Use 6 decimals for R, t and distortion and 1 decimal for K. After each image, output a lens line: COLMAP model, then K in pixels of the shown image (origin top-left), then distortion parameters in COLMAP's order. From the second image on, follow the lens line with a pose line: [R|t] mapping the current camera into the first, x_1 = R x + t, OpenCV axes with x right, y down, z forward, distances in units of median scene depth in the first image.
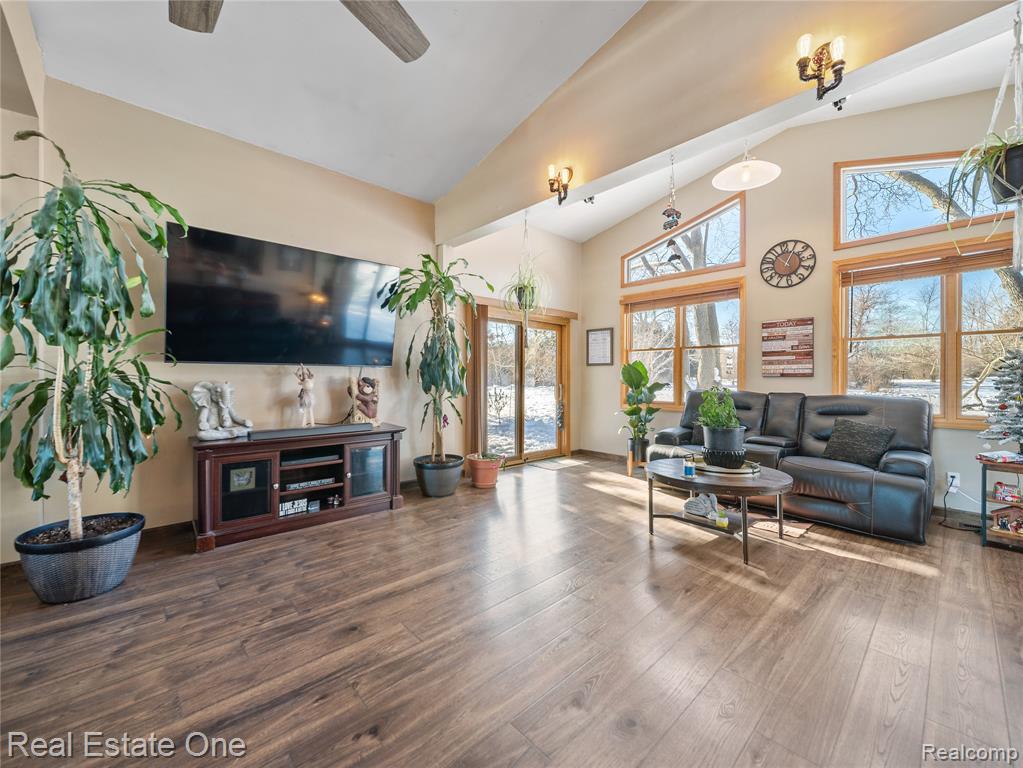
lens RADIAL K [[408.5, 0, 507.1], [0, 408.5, 378.2], [0, 0, 1]] dist [-0.000429, -0.000385]
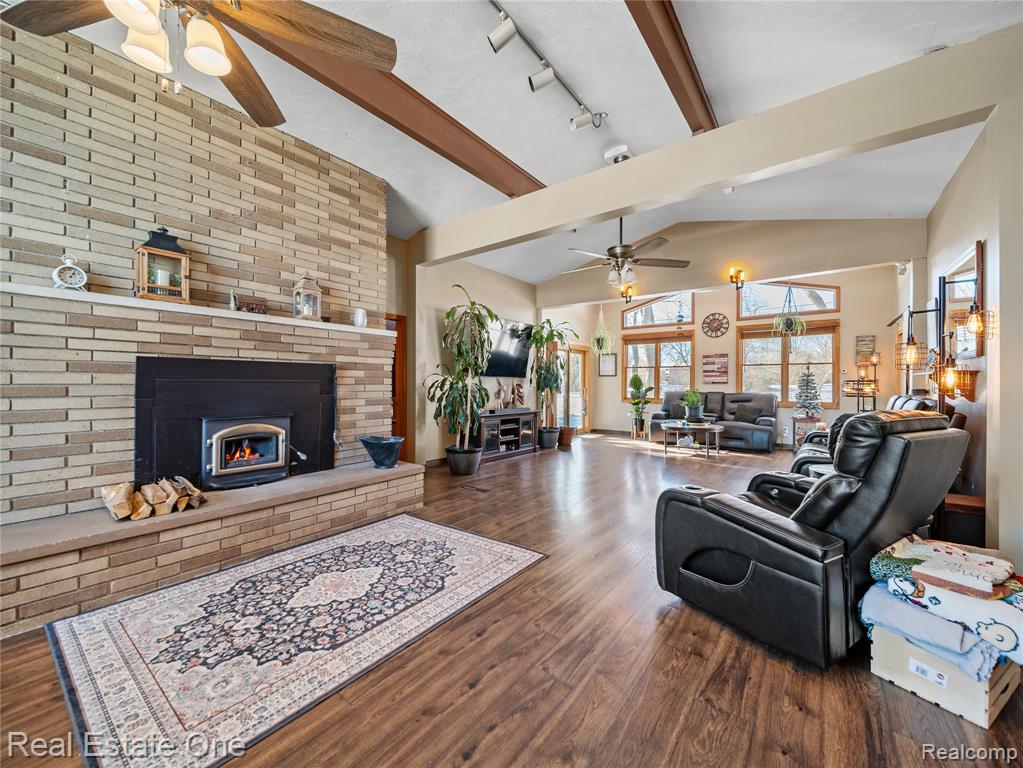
lens RADIAL K [[403.6, 0, 514.5], [0, 403.6, 383.5], [0, 0, 1]] dist [0.001484, -0.000044]
pose [[0.982321, 0.001000, 0.187204, -0.785911], [-0.000730, 0.999999, -0.001510, -0.000616], [-0.187205, 0.001347, 0.982320, -0.907200]]
